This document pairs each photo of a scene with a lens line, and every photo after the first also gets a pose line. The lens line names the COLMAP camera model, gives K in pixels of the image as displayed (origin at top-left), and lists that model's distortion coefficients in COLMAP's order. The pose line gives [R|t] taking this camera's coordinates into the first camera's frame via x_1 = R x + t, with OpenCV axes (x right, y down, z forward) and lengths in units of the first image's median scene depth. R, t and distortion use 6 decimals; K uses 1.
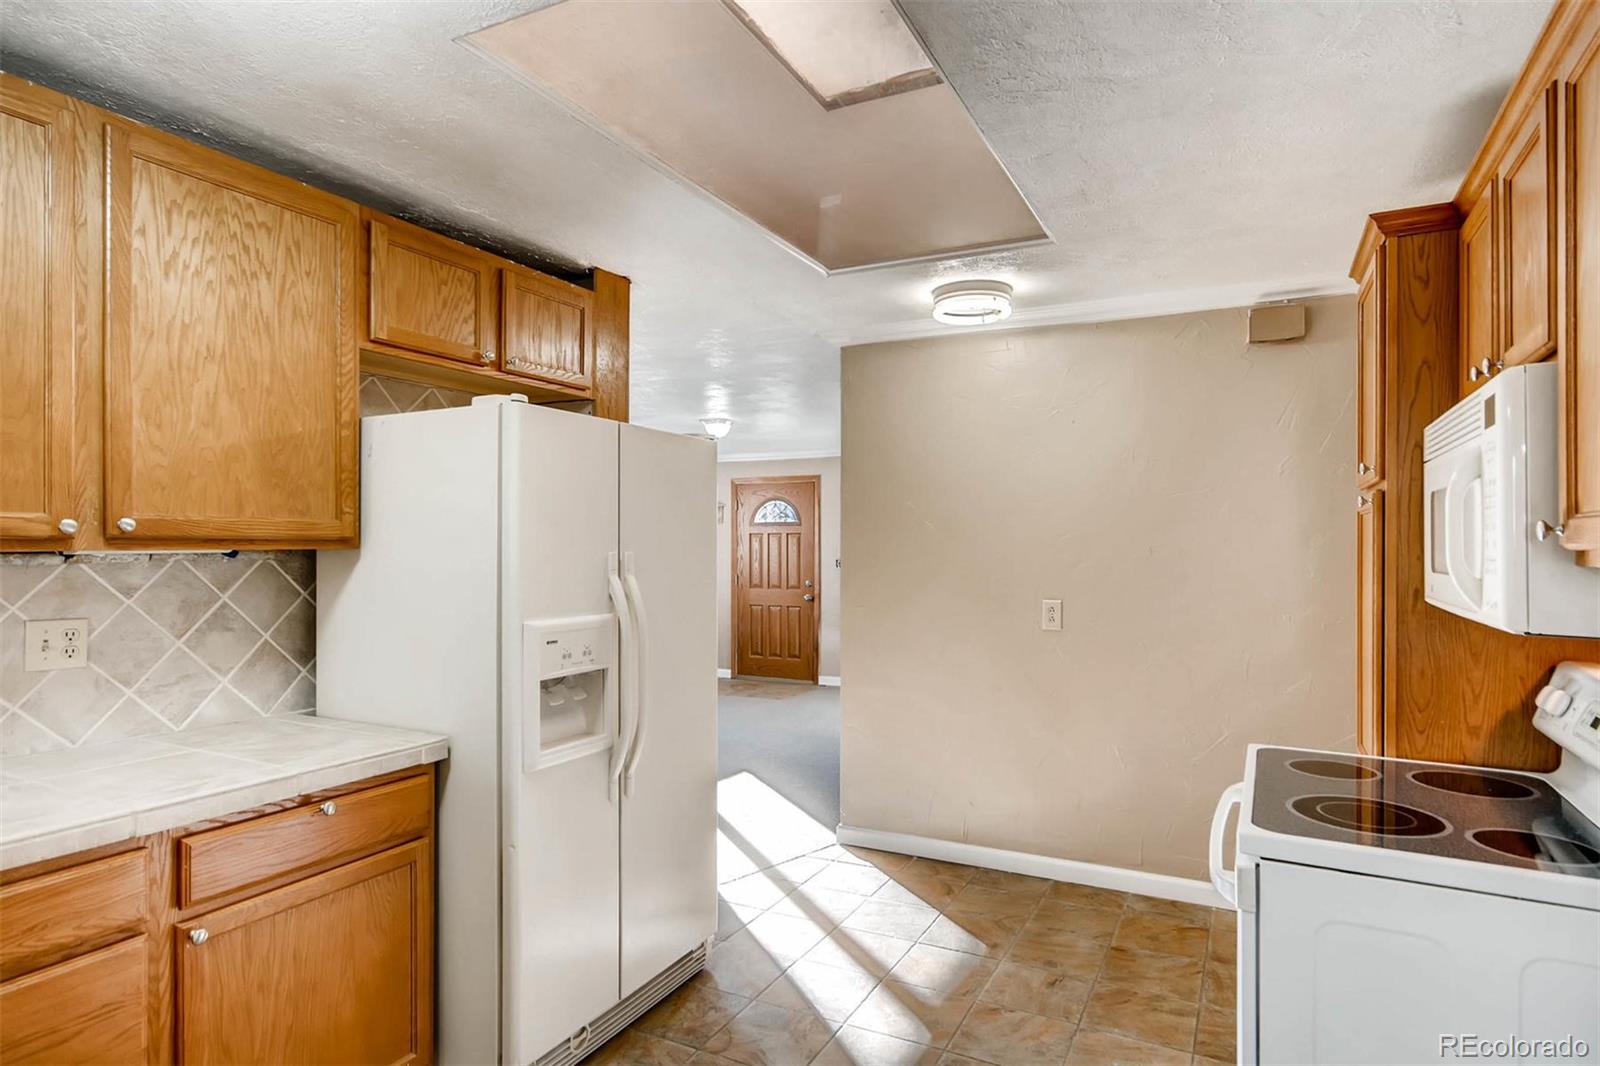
lens RADIAL K [[885.3, 0, 776.0], [0, 885.3, 539.9], [0, 0, 1]] dist [-0.020316, 0.013417]
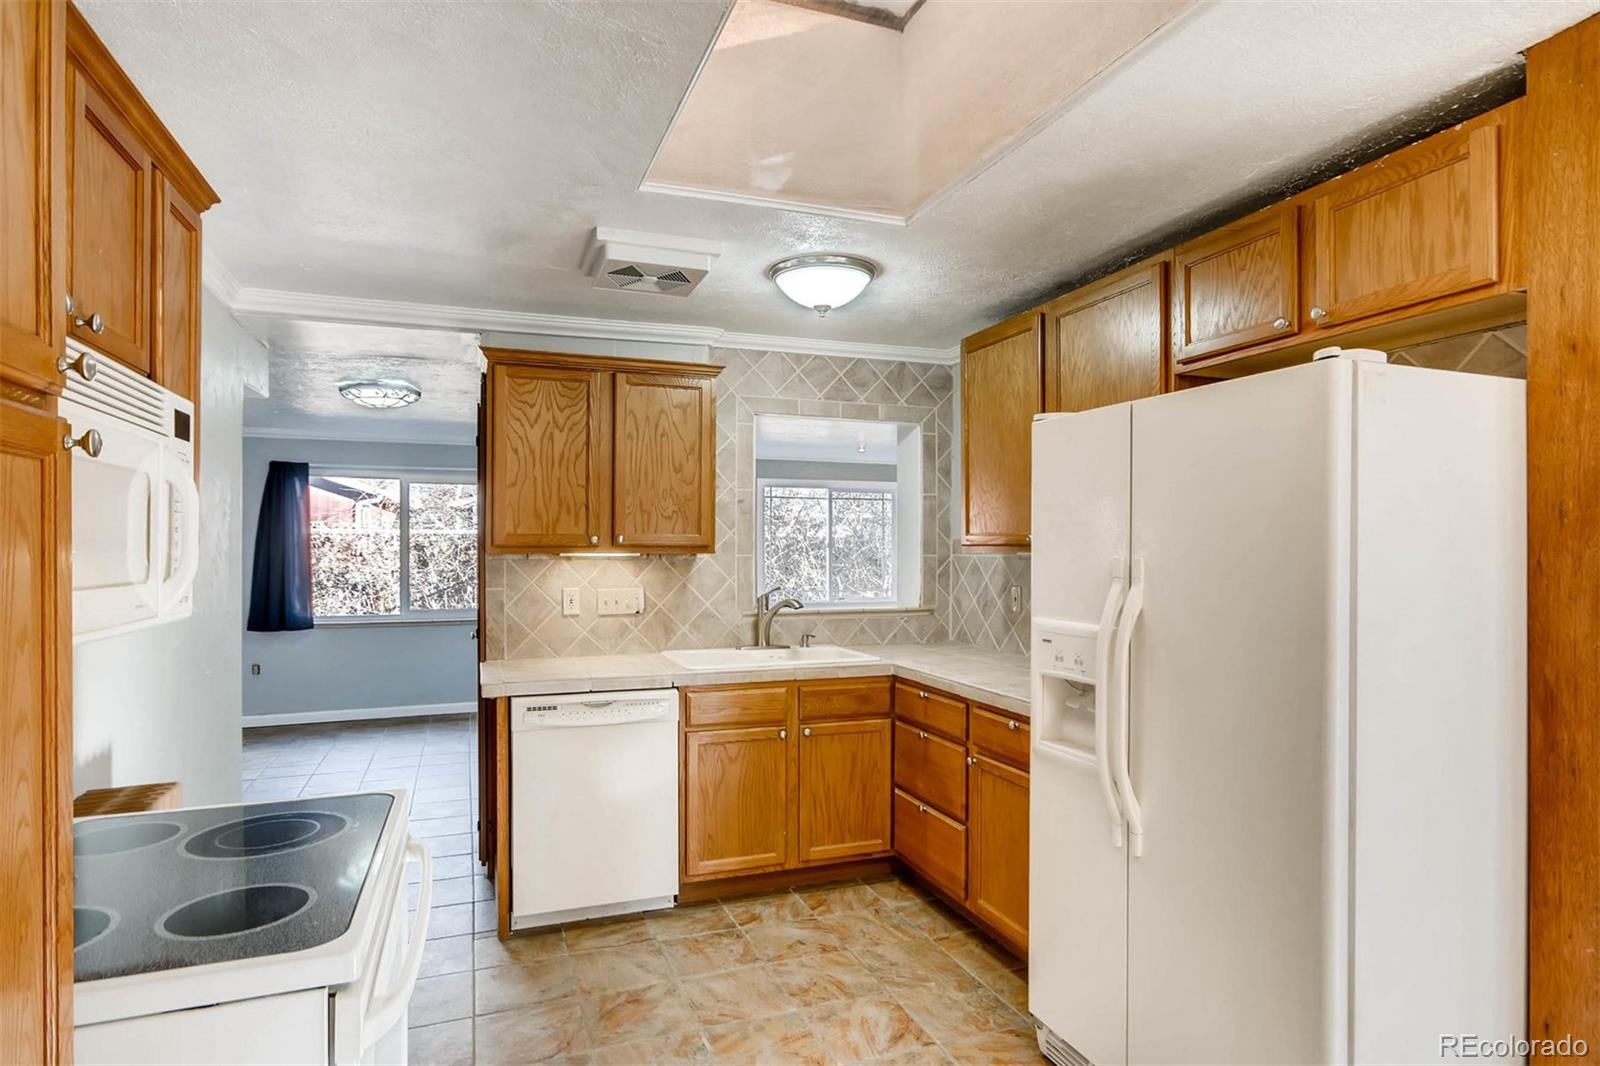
lens RADIAL K [[885.3, 0, 810.0], [0, 885.3, 540.2], [0, 0, 1]] dist [-0.020316, 0.013417]
pose [[-0.649102, -0.013210, -0.760587, 0.518099], [-0.003605, 0.999891, -0.014289, 0.009027], [0.760693, -0.006533, -0.649079, 1.041443]]
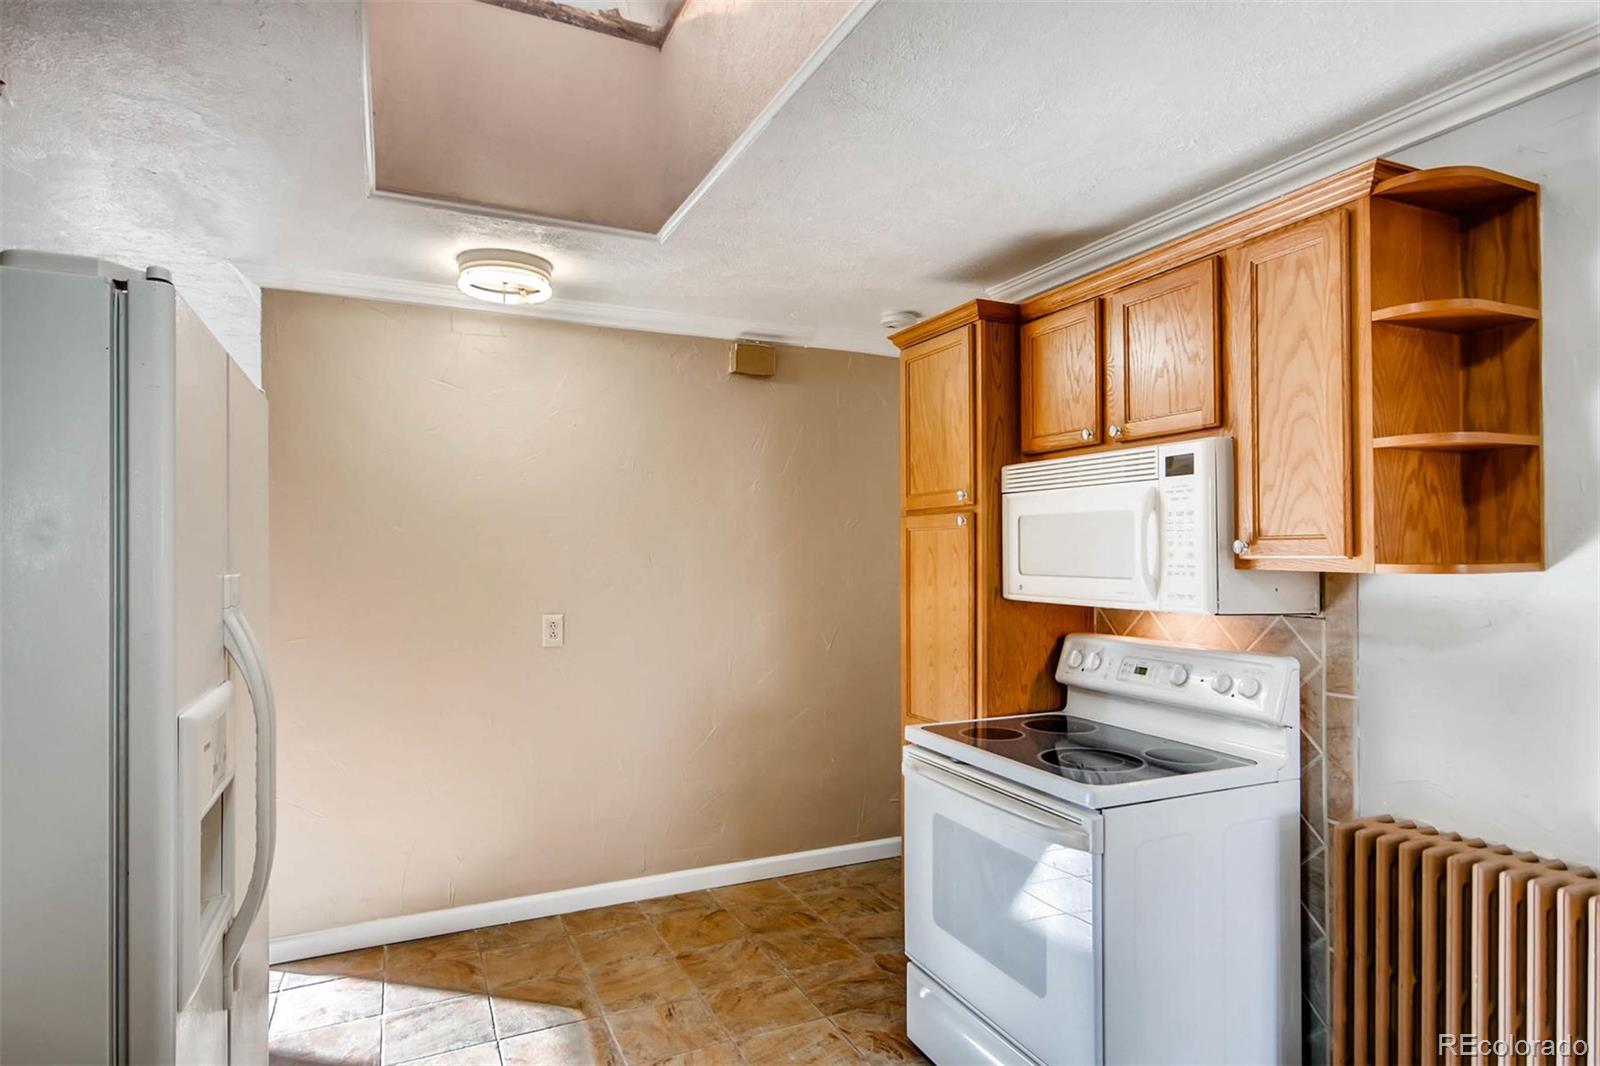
lens RADIAL K [[885.3, 0, 799.1], [0, 885.3, 542.8], [0, 0, 1]] dist [-0.020316, 0.013417]
pose [[0.595499, 0.001085, 0.803356, -0.339317], [0.001351, 0.999996, -0.002352, -0.006351], [-0.803355, 0.002485, 0.595495, 0.286626]]
